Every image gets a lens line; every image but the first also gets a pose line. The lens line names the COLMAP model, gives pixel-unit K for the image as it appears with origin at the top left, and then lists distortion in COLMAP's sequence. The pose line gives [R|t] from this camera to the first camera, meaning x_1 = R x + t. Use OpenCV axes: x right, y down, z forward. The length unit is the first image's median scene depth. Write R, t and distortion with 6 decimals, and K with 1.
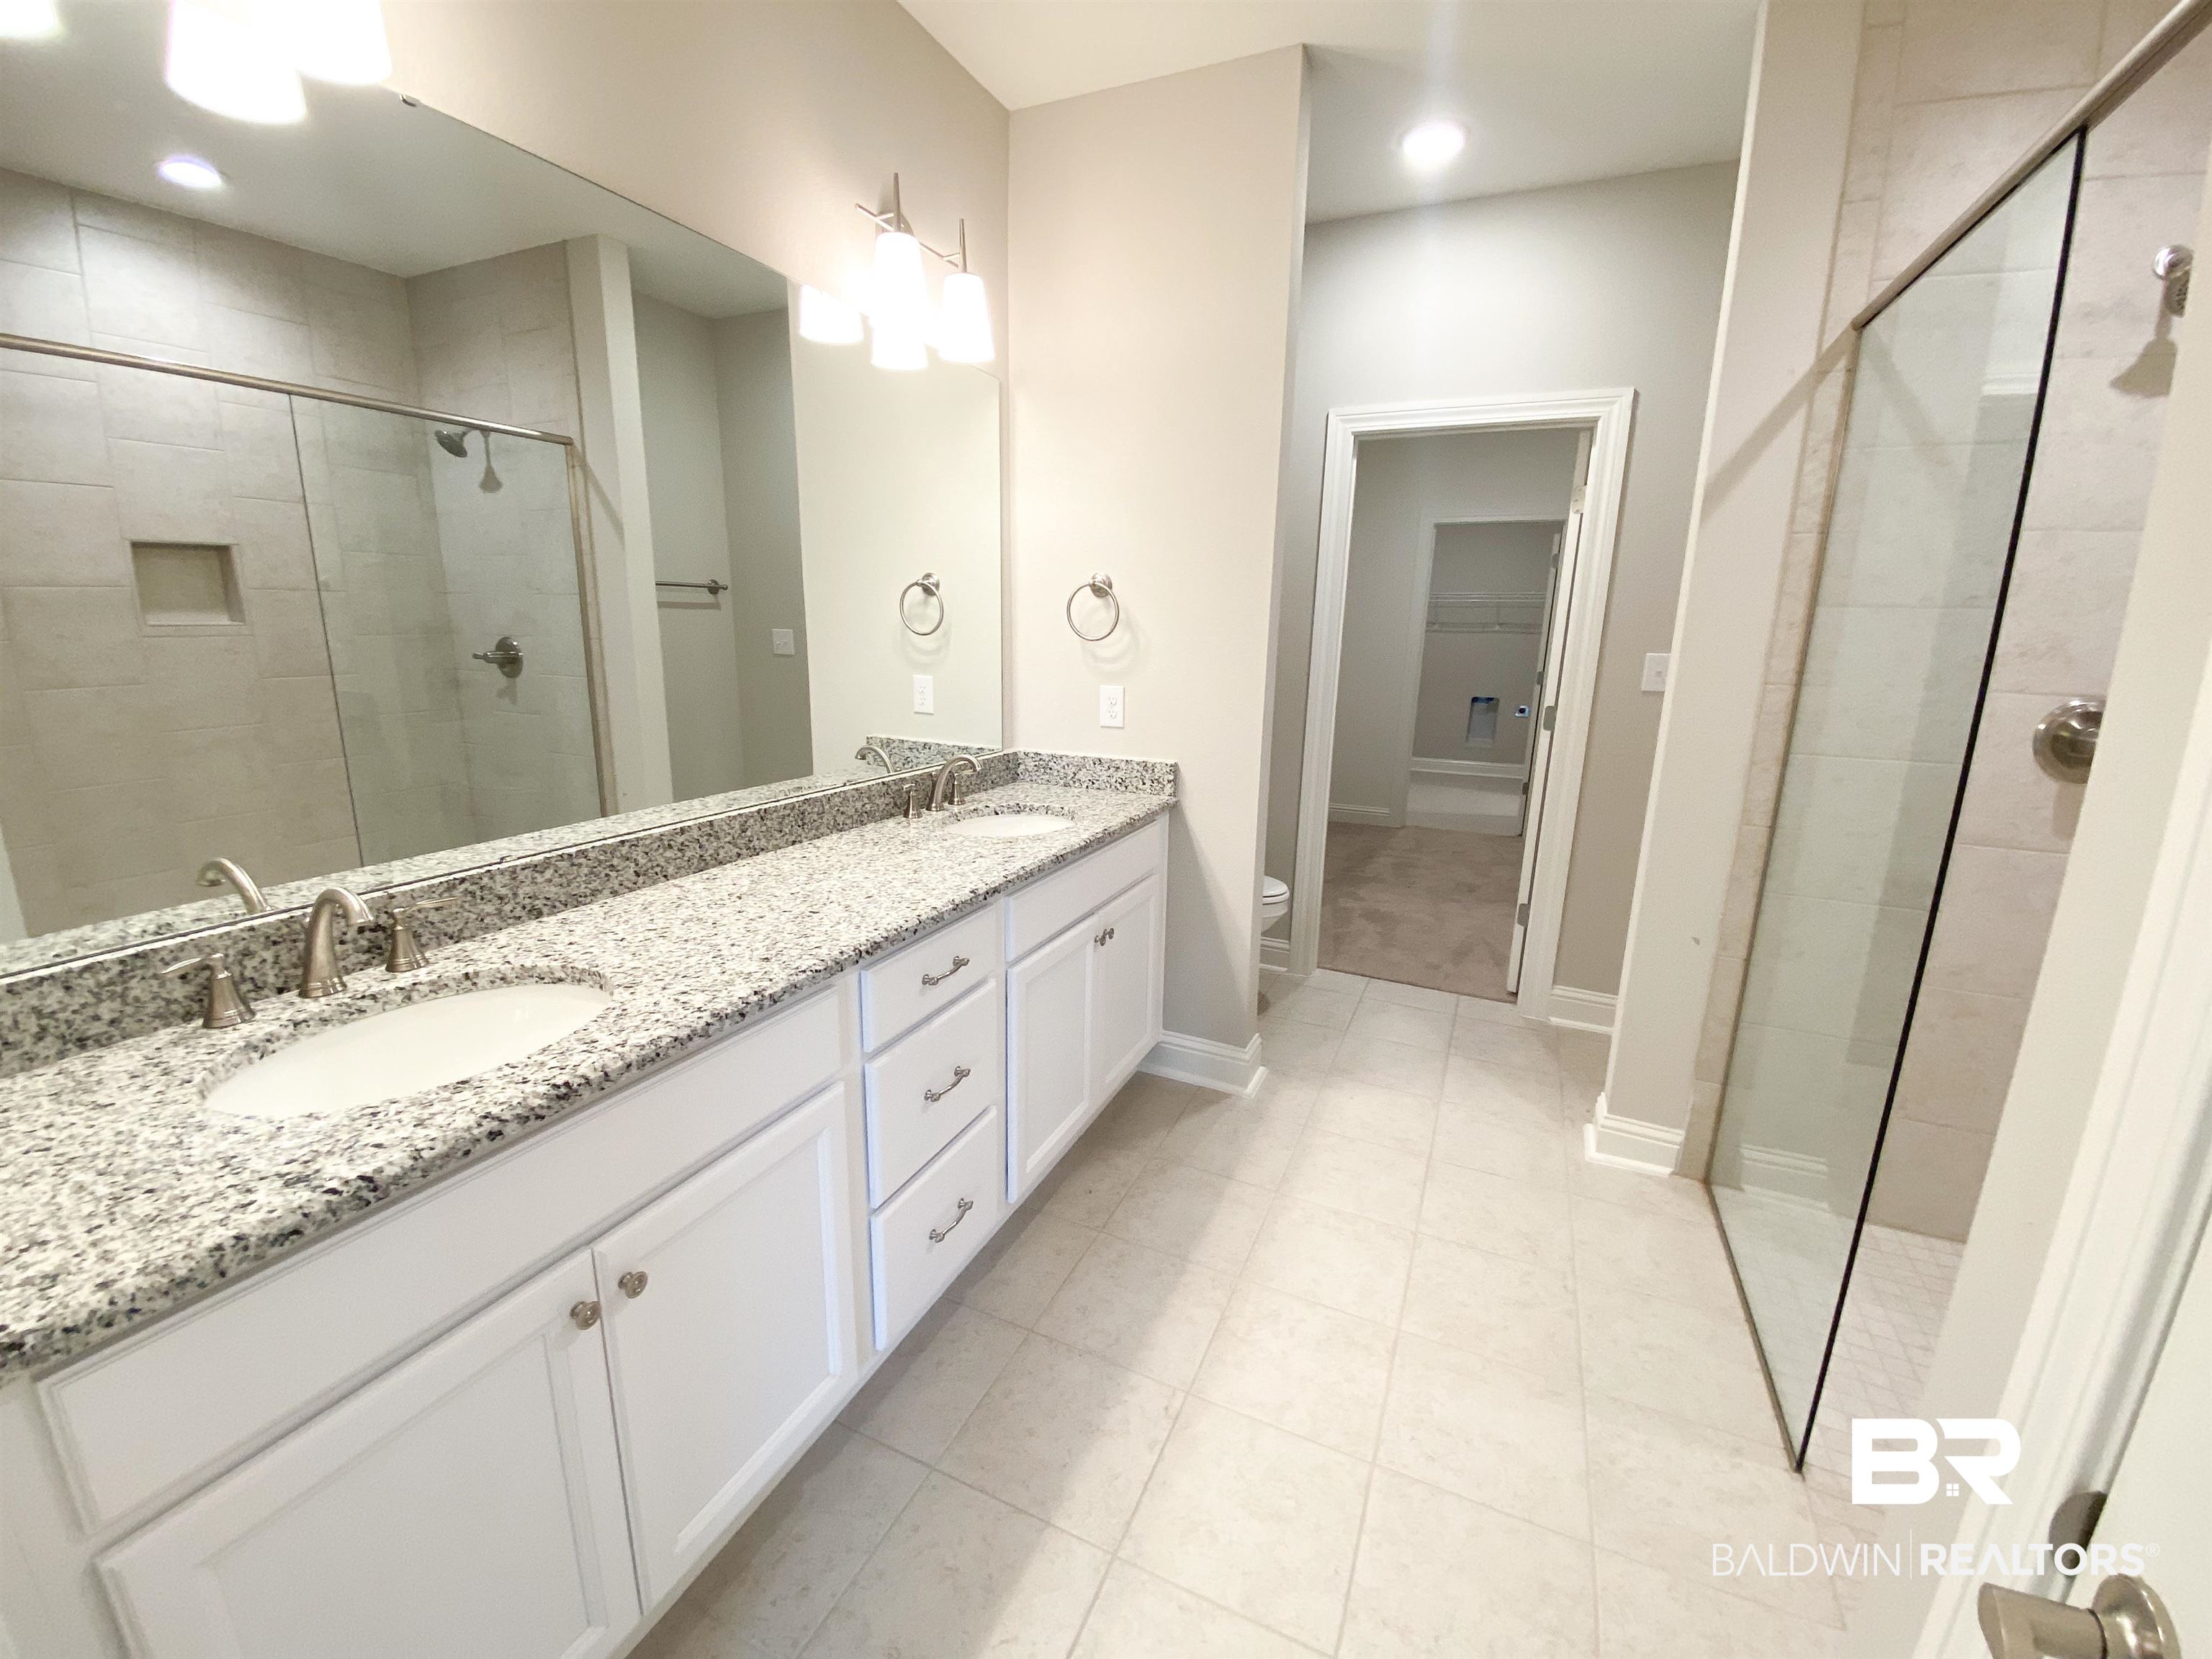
lens RADIAL K [[917.3, 0, 1106.0], [0, 917.3, 829.5], [0, 0, 1]] dist [0.095426, -0.000106]
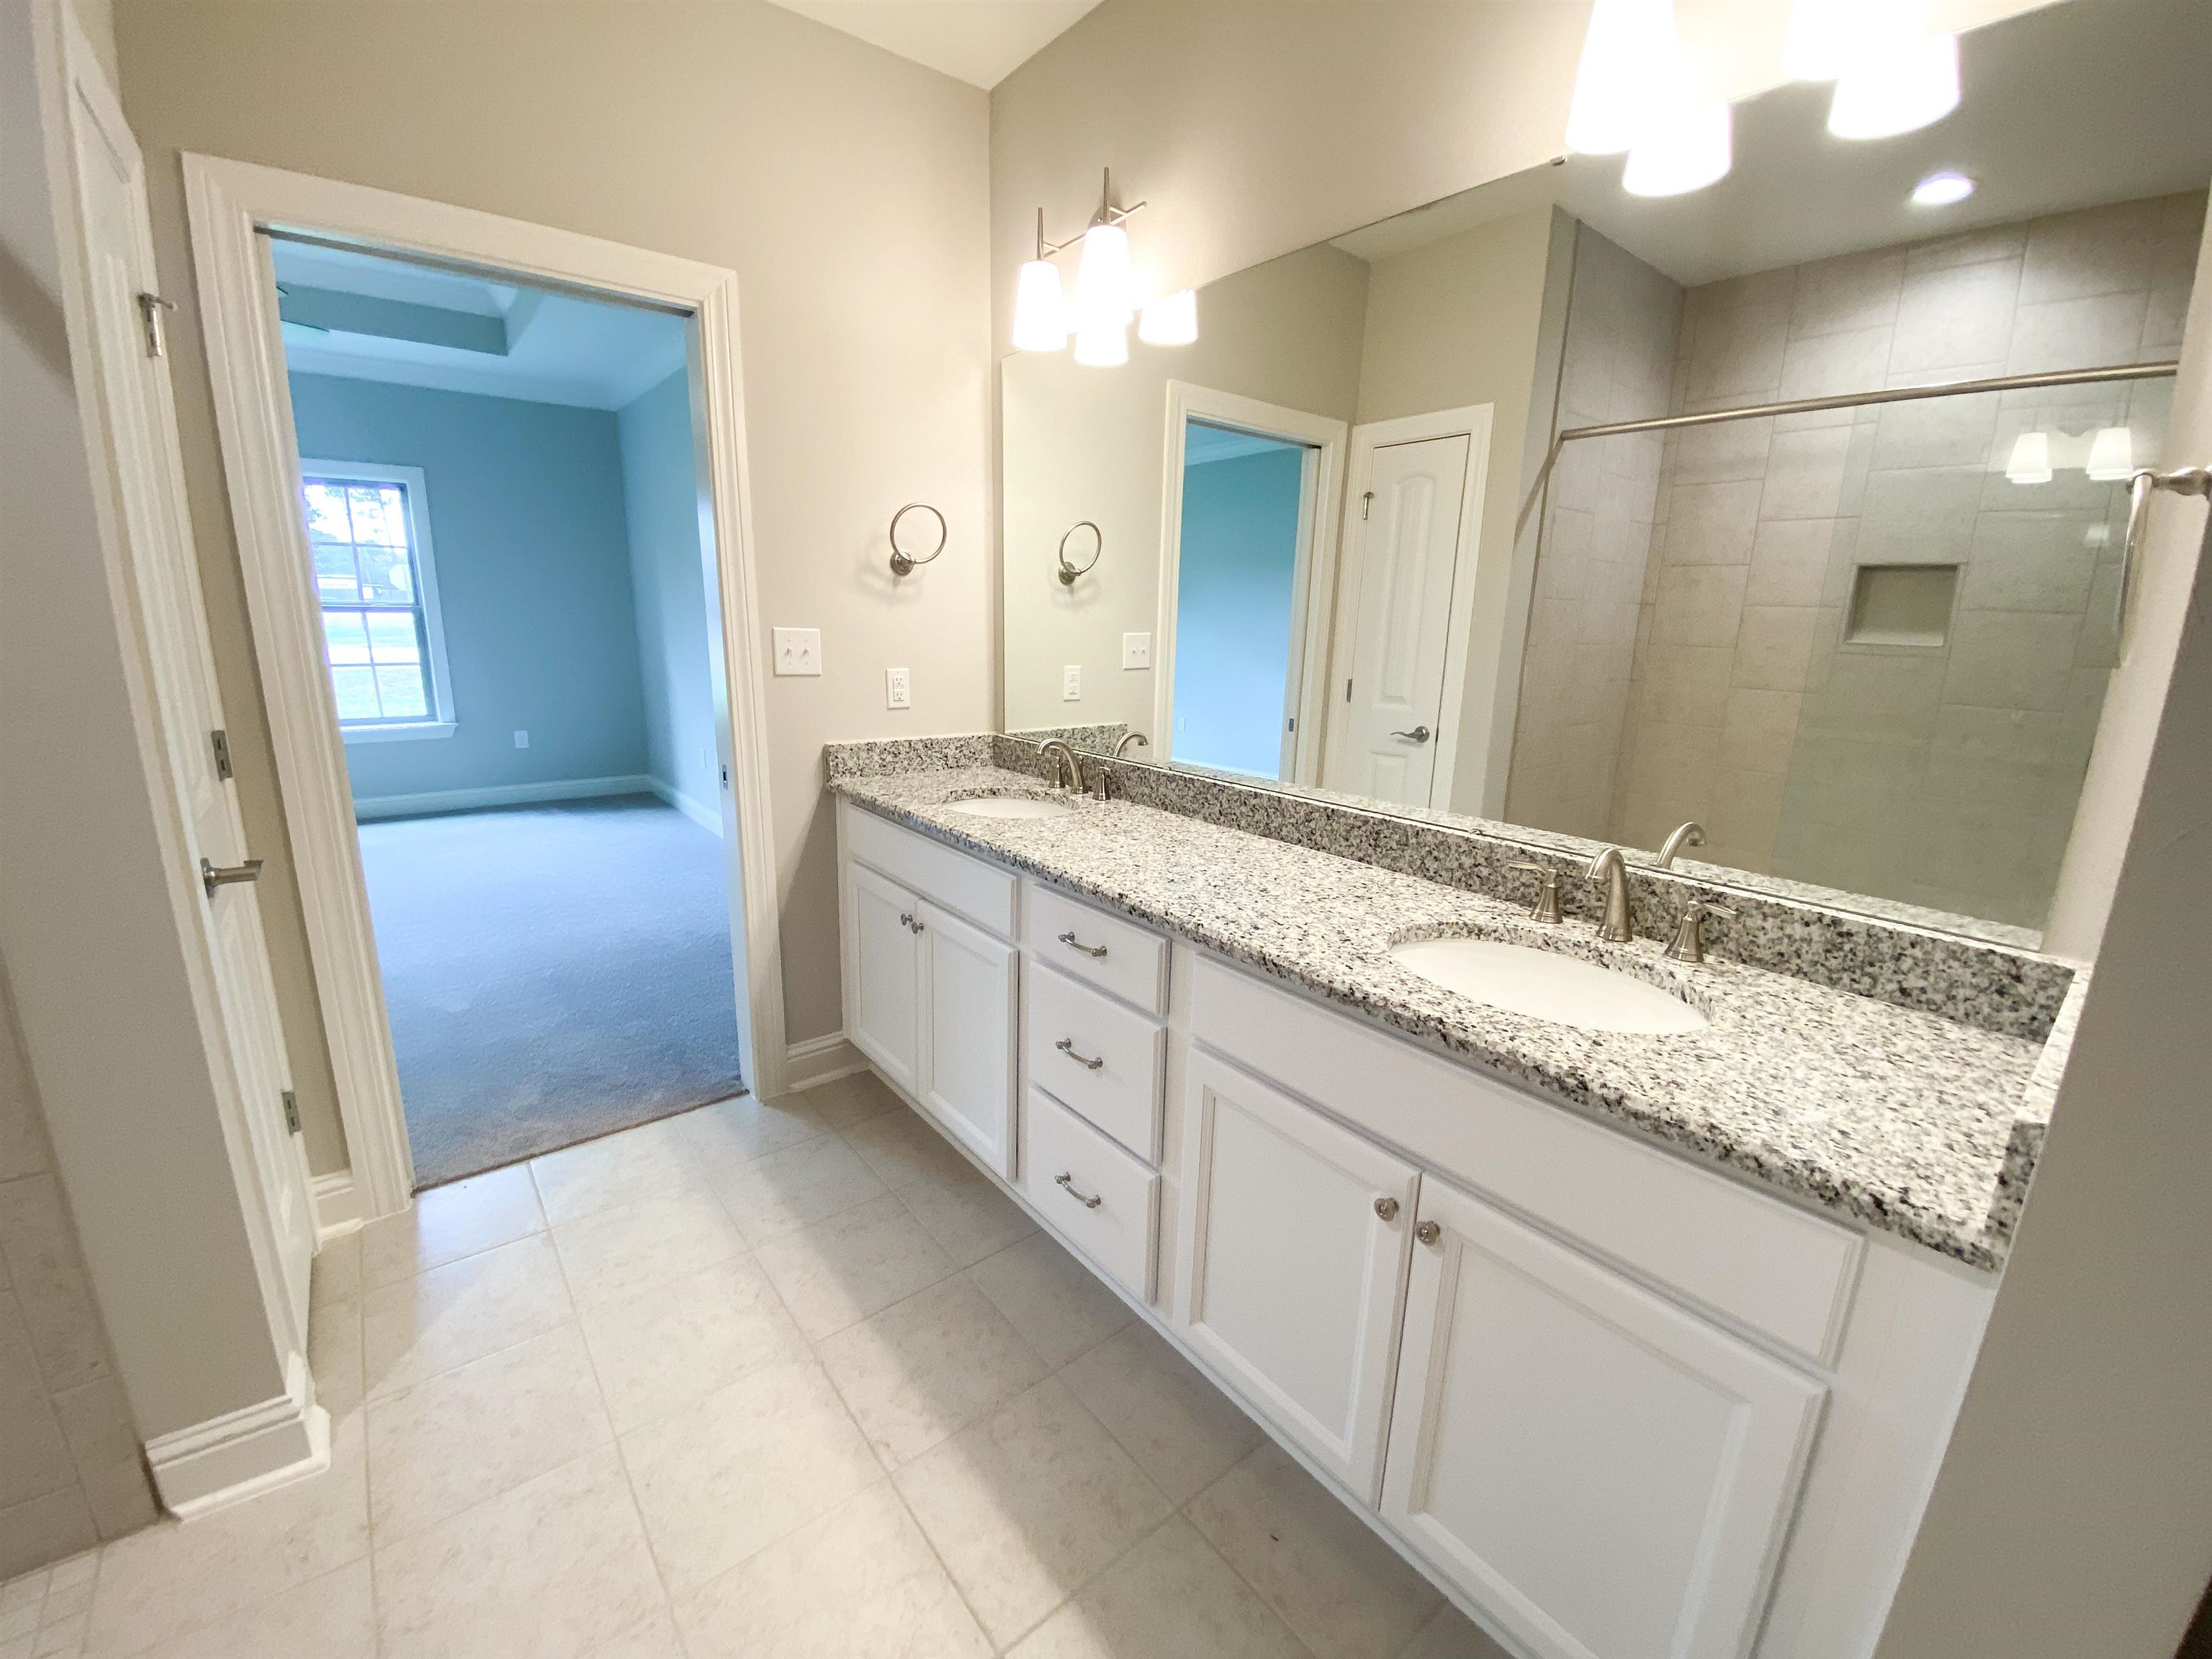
lens RADIAL K [[917.3, 0, 1106.0], [0, 917.3, 829.5], [0, 0, 1]] dist [0.095426, -0.000106]
pose [[-0.458450, 0.176573, -0.871003, 0.645844], [-0.223989, 0.925469, 0.305511, -0.268435], [0.860031, 0.335156, -0.384730, 1.287703]]
